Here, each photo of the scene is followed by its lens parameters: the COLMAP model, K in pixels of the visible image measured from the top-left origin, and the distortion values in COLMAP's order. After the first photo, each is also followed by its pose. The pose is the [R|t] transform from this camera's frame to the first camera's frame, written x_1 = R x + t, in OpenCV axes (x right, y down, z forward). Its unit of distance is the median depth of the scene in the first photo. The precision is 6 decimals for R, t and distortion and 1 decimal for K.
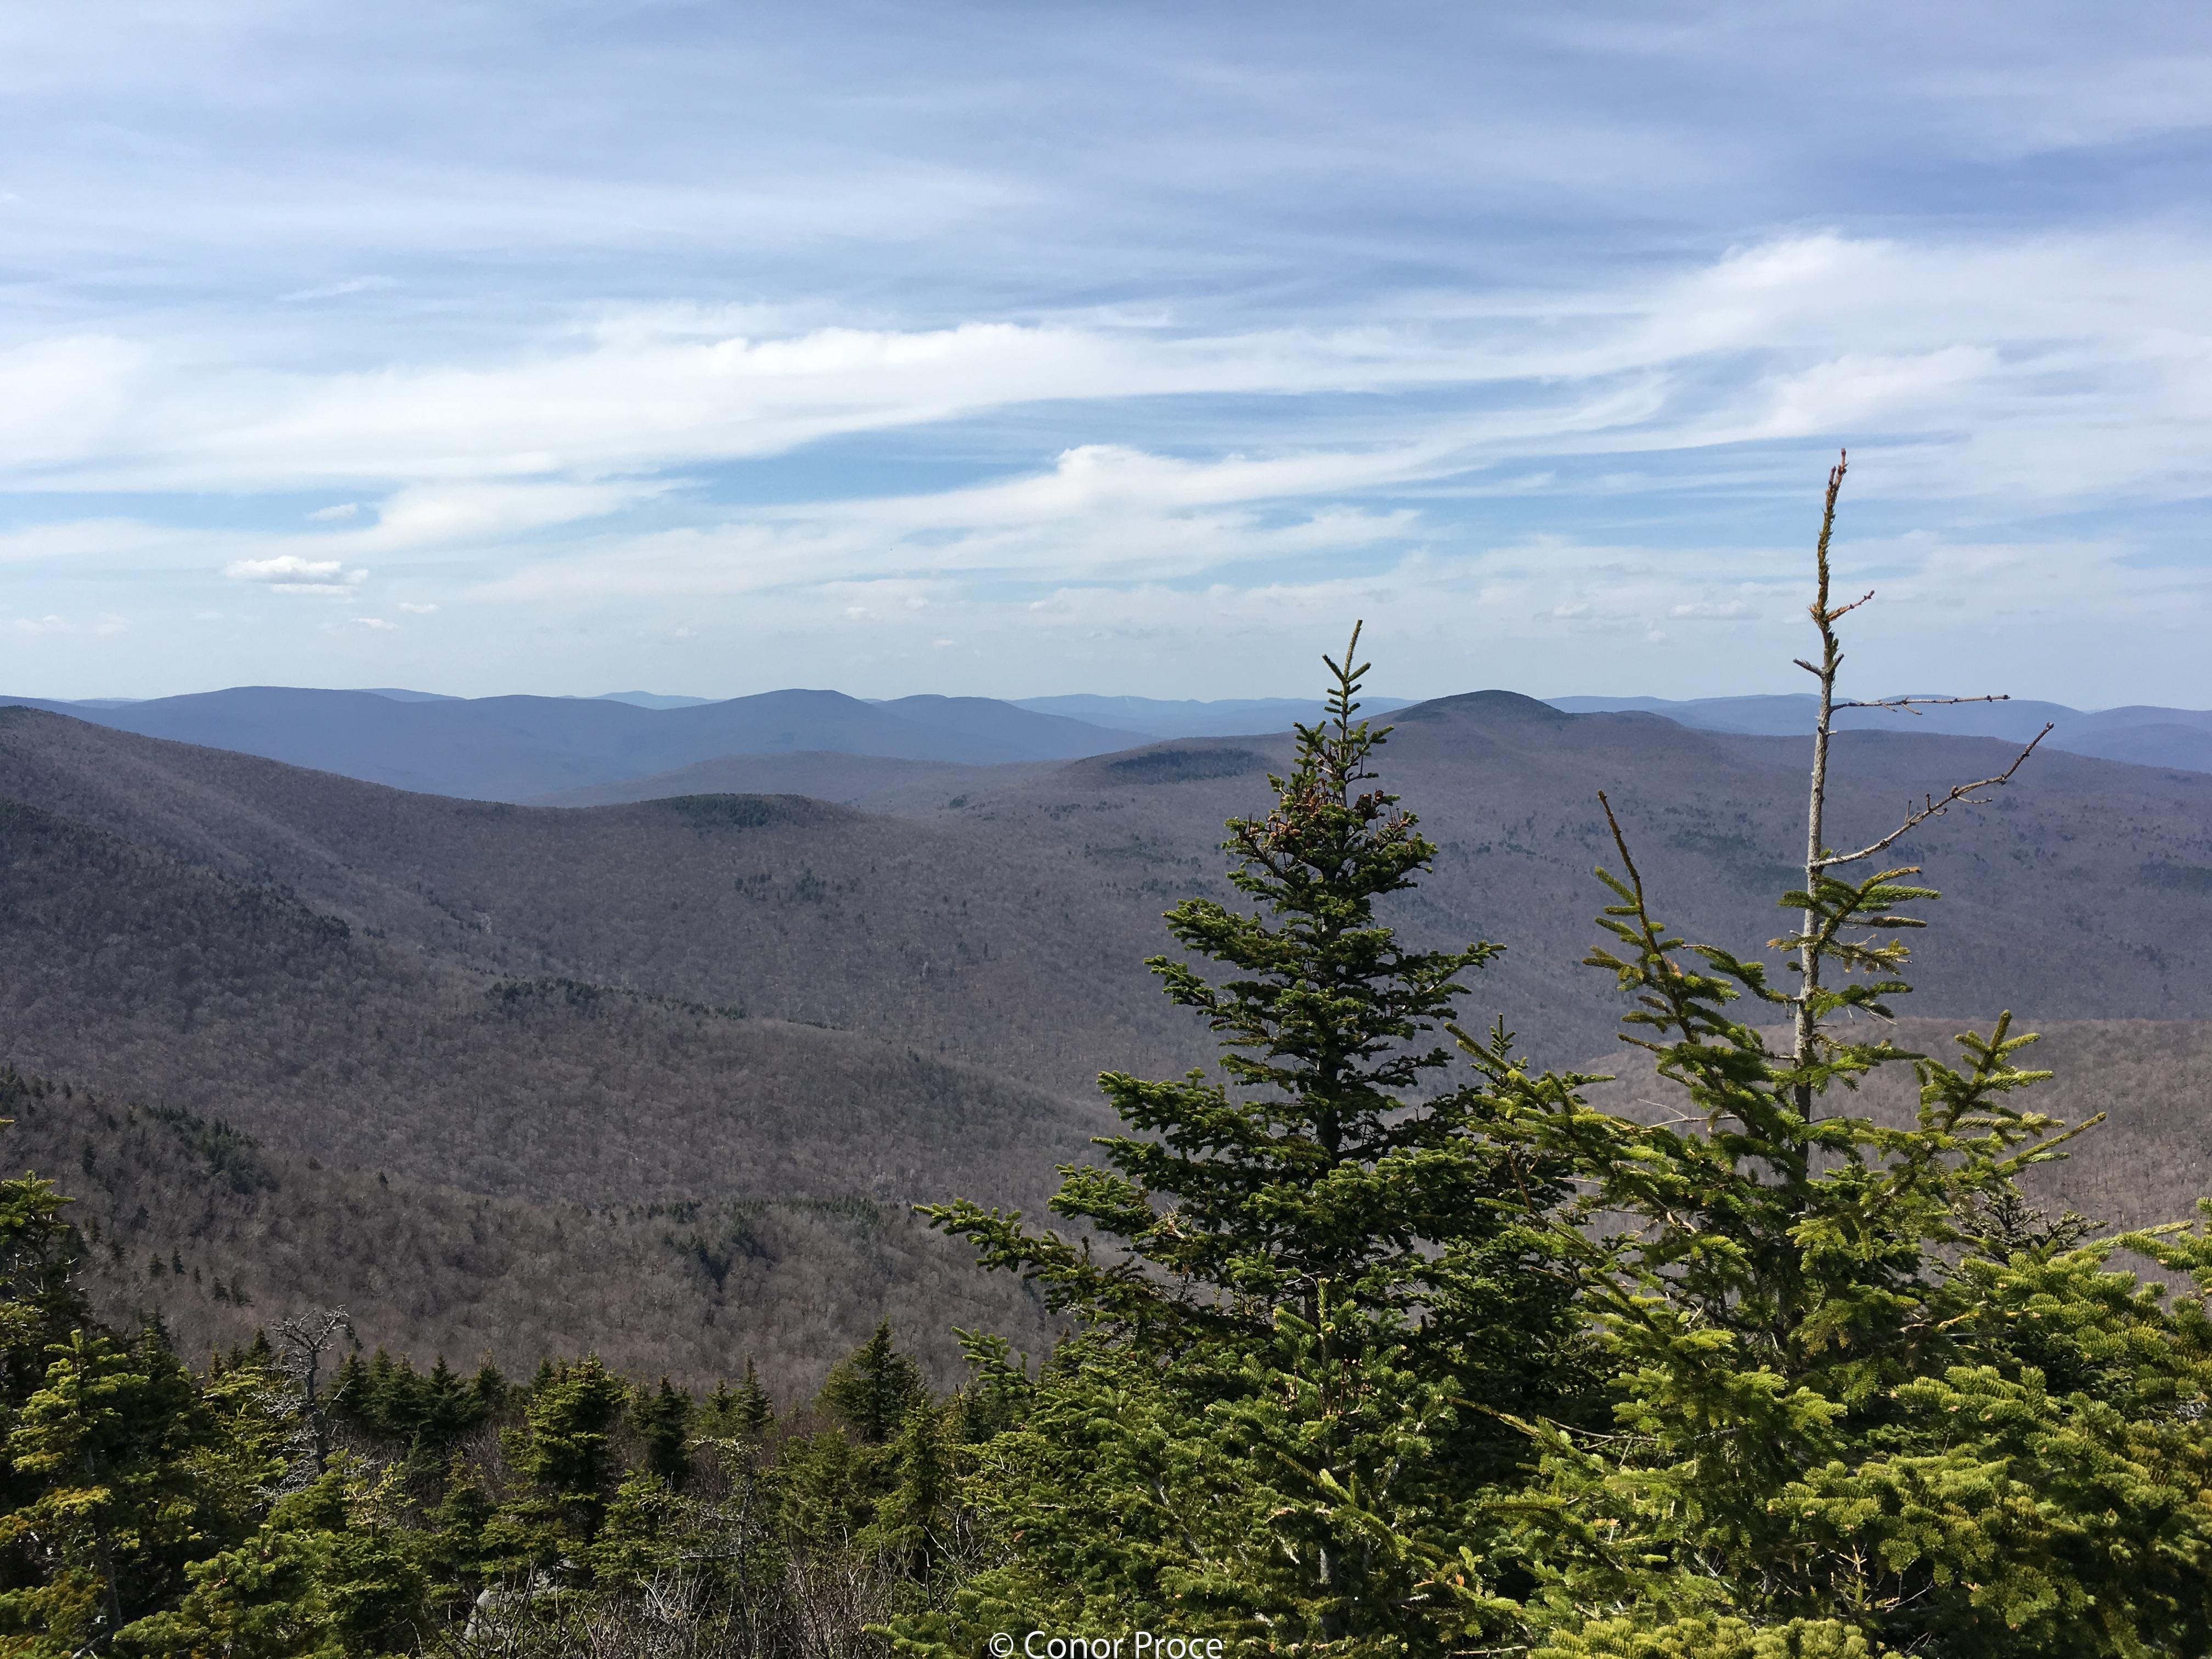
lens RADIAL K [[1880.8, 0, 1099.2], [0, 1880.8, 817.5], [0, 0, 1]] dist [0.078632, -0.100851]
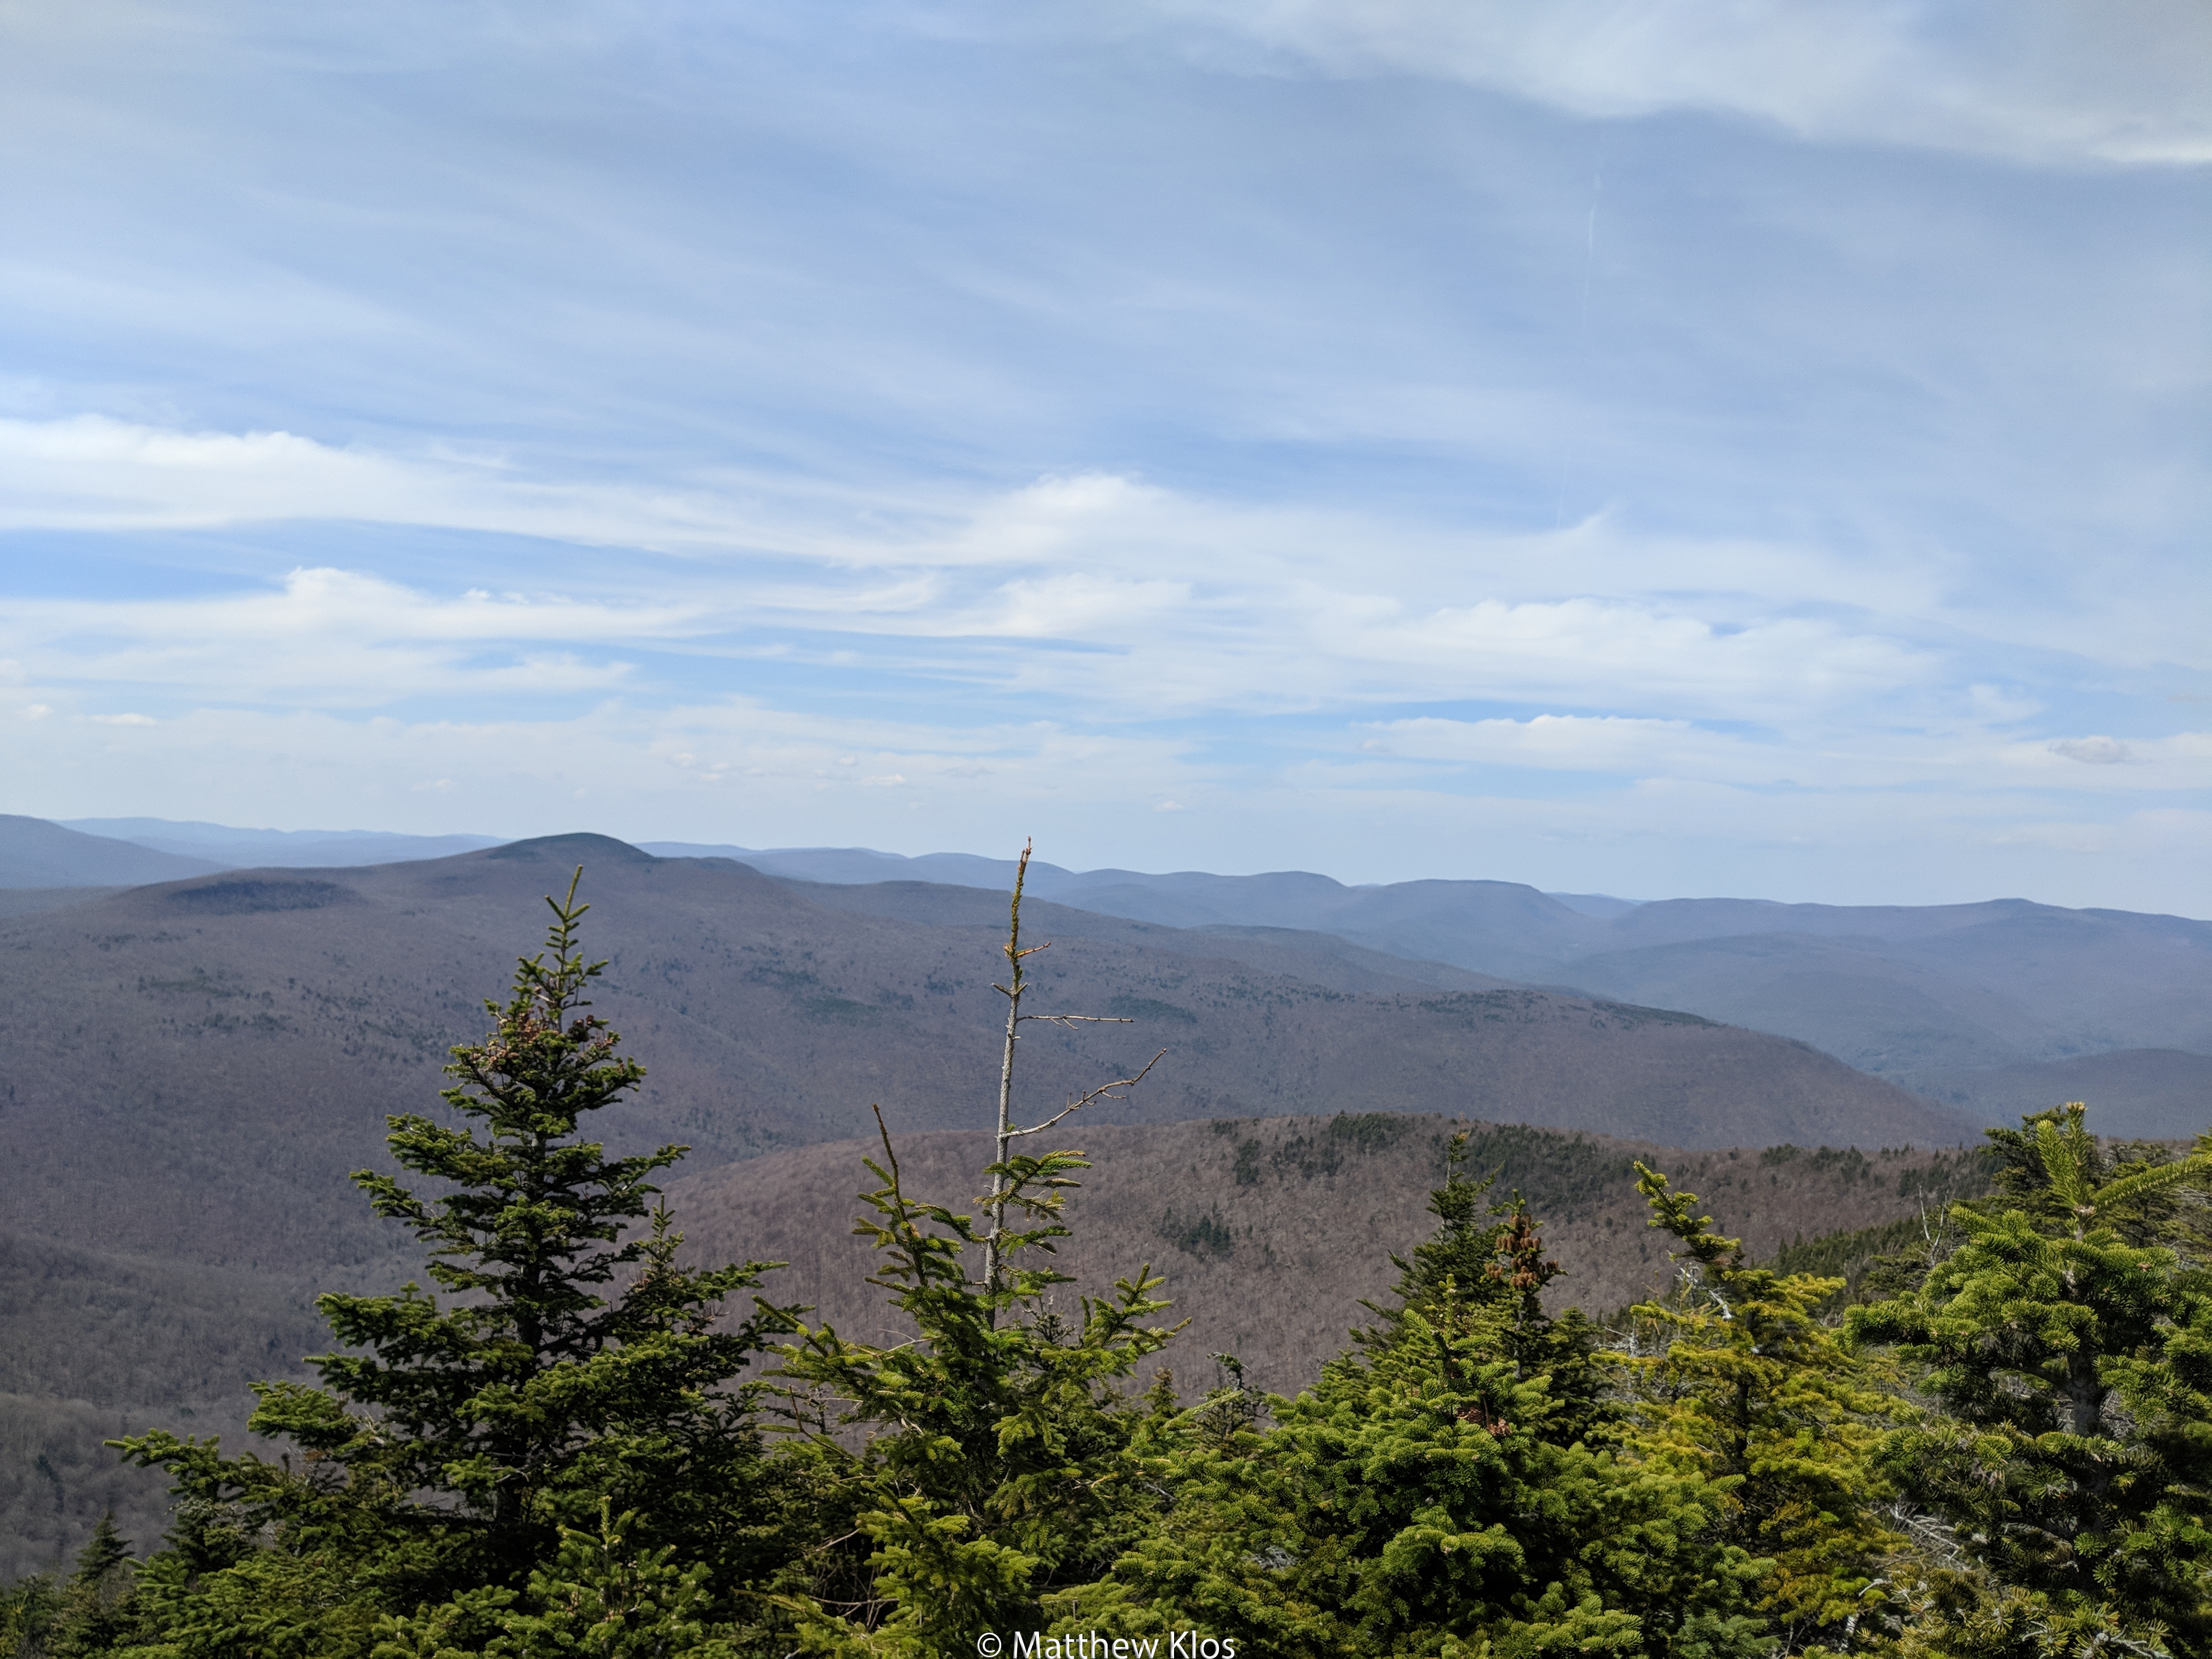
lens RADIAL K [[1759.2, 0, 1071.8], [0, 1759.2, 815.4], [0, 0, 1]] dist [0.050652, -0.083199]
pose [[0.888606, 0.049601, 0.455982, -0.083802], [-0.013956, 0.996599, -0.081212, -0.052549], [-0.458460, 0.065802, 0.886276, -0.077463]]
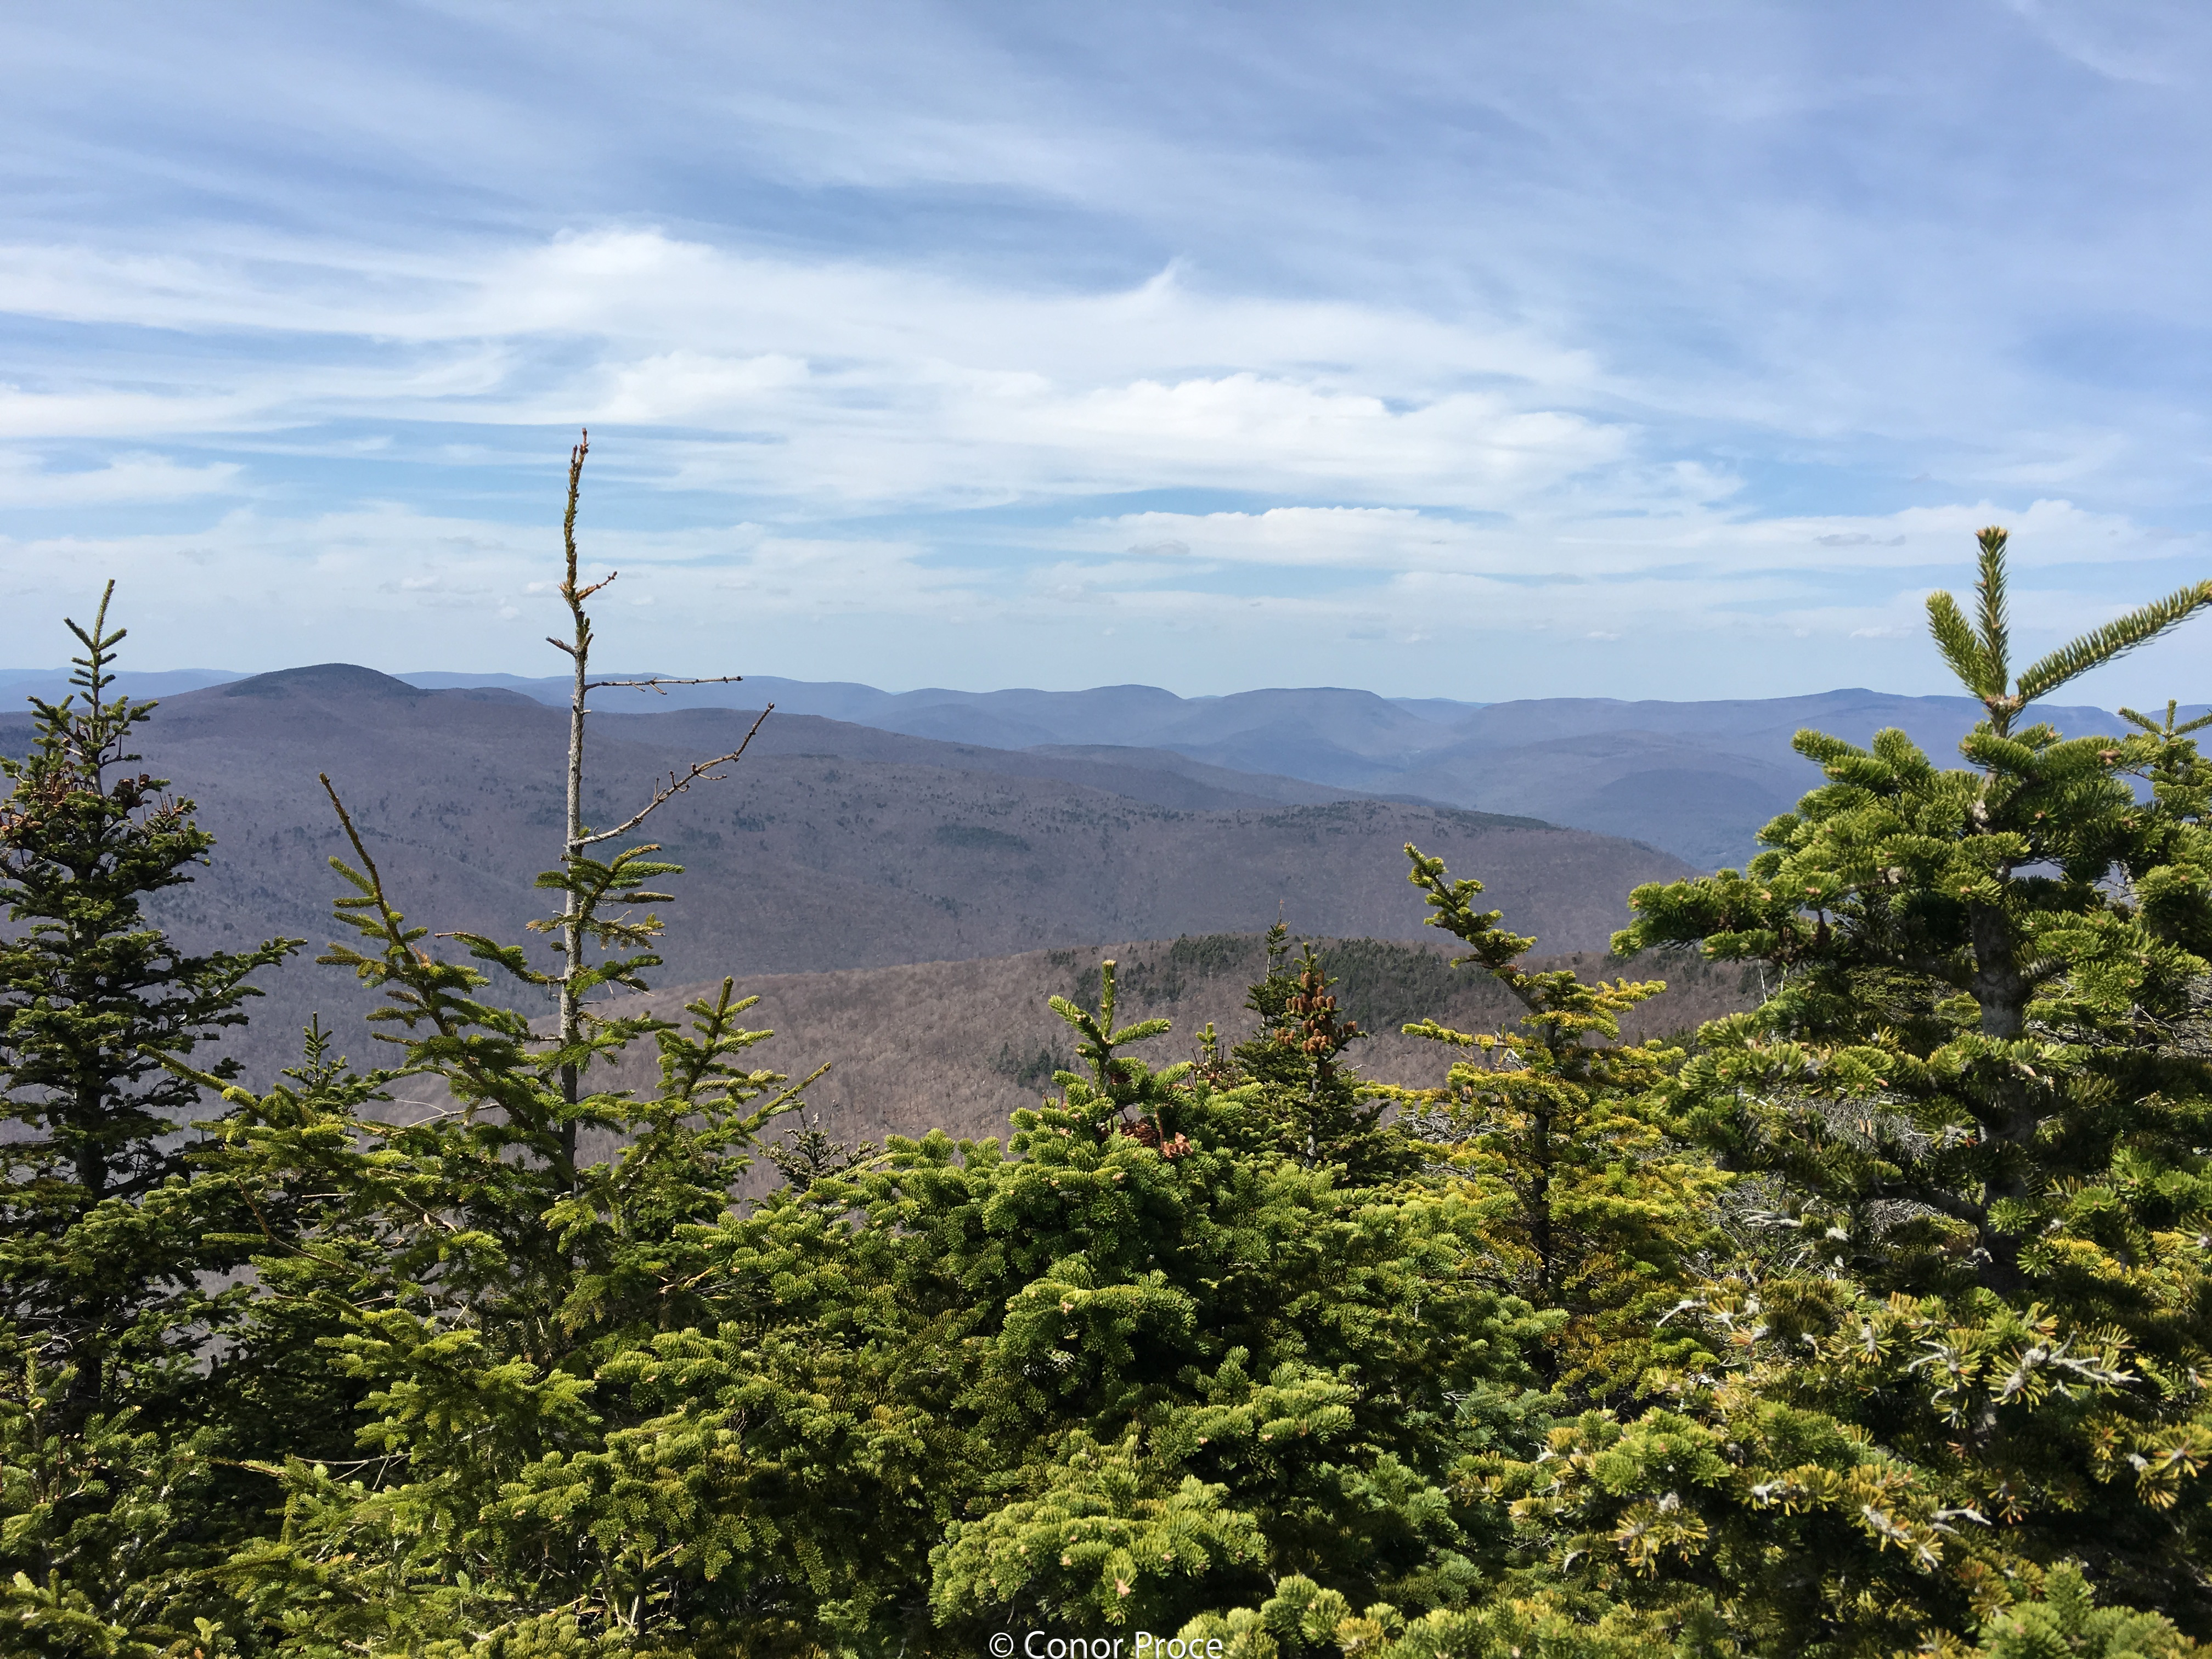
lens RADIAL K [[1880.8, 0, 1090.1], [0, 1880.8, 814.7], [0, 0, 1]] dist [0.078632, -0.100851]
pose [[0.835923, -0.028846, 0.548088, 0.029335], [0.023107, 0.999582, 0.017366, -0.000895], [-0.548360, -0.001852, 0.836240, 0.007730]]
